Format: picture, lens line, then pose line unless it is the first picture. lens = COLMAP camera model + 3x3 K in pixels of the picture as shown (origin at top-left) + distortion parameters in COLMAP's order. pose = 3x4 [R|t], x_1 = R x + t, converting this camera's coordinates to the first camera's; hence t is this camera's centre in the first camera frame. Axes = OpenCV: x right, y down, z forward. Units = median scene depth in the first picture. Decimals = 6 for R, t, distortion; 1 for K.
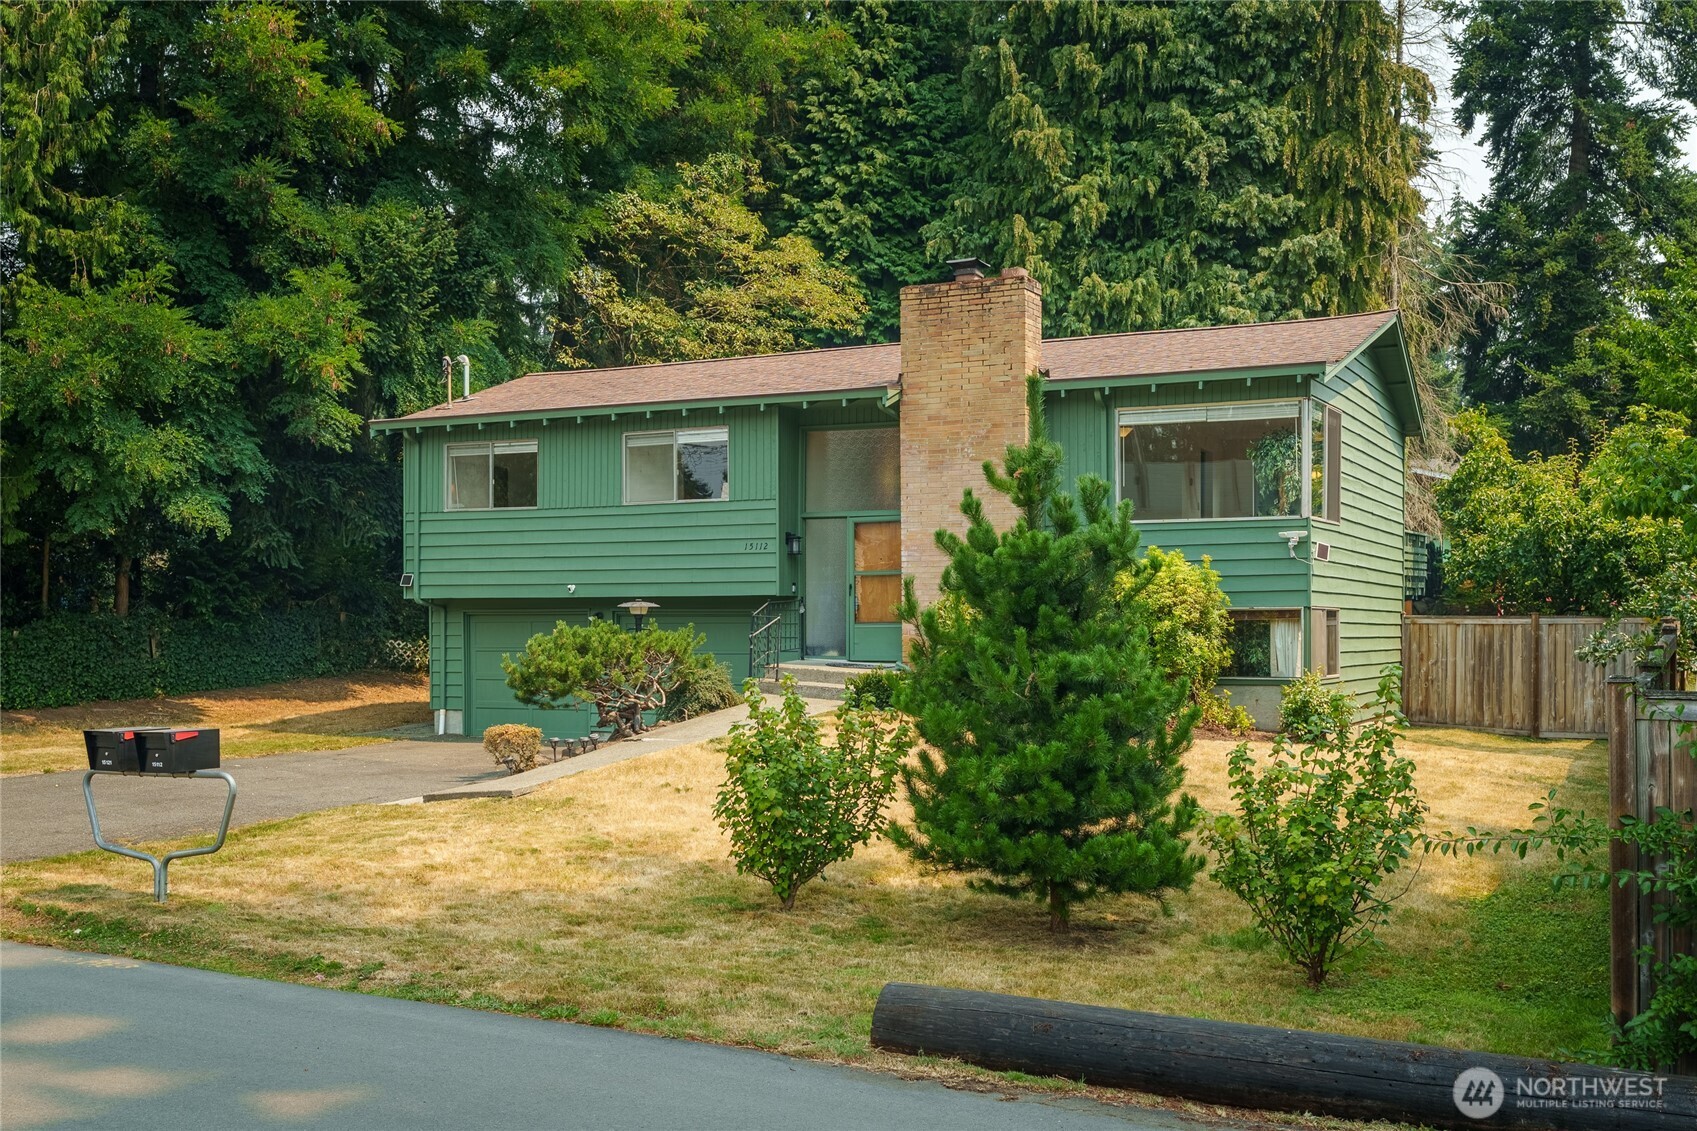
lens RADIAL K [[1679.2, 0, 848.2], [0, 1679.2, 569.5], [0, 0, 1]] dist [0.016233, 0.000000]
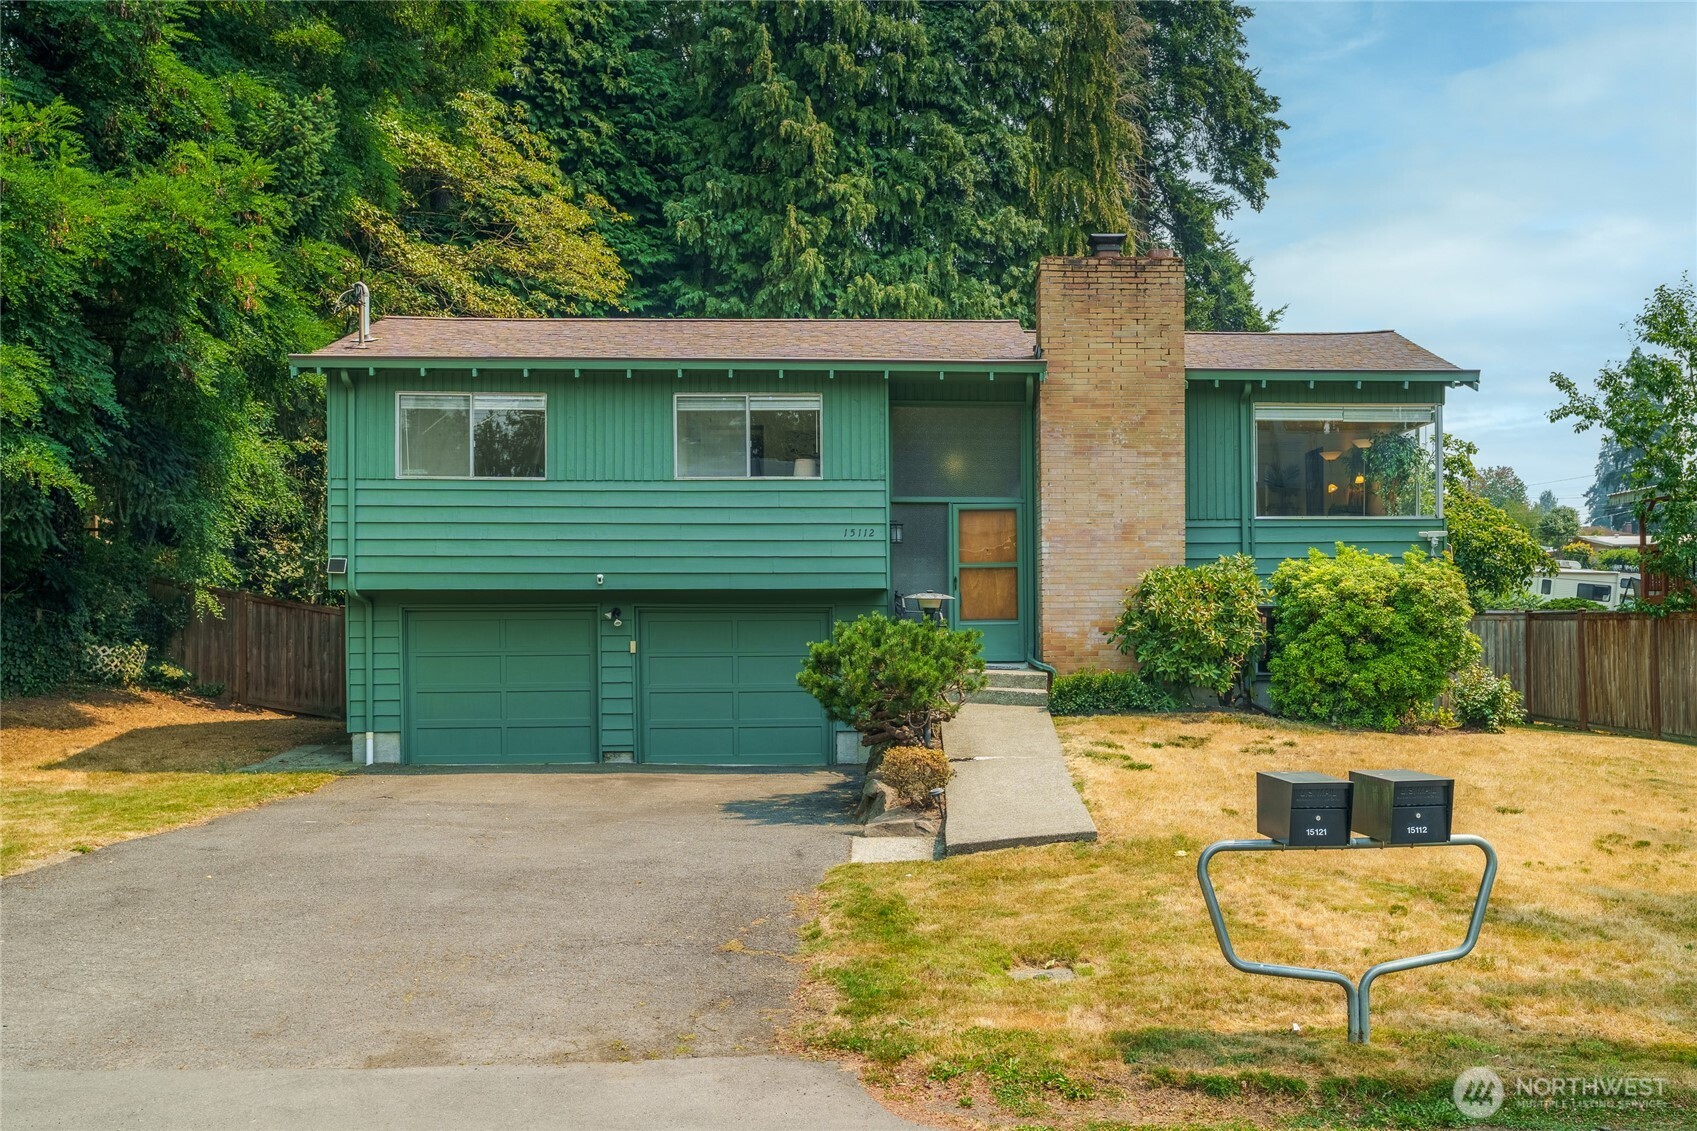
lens RADIAL K [[1535.8, 0, 848.6], [0, 1535.8, 568.0], [0, 0, 1]] dist [0.010678, 0.000000]
pose [[0.870125, 0.016219, 0.492565, -0.313817], [-0.013226, 0.999867, -0.009559, 0.008423], [-0.492654, 0.001803, 0.870223, 0.209964]]
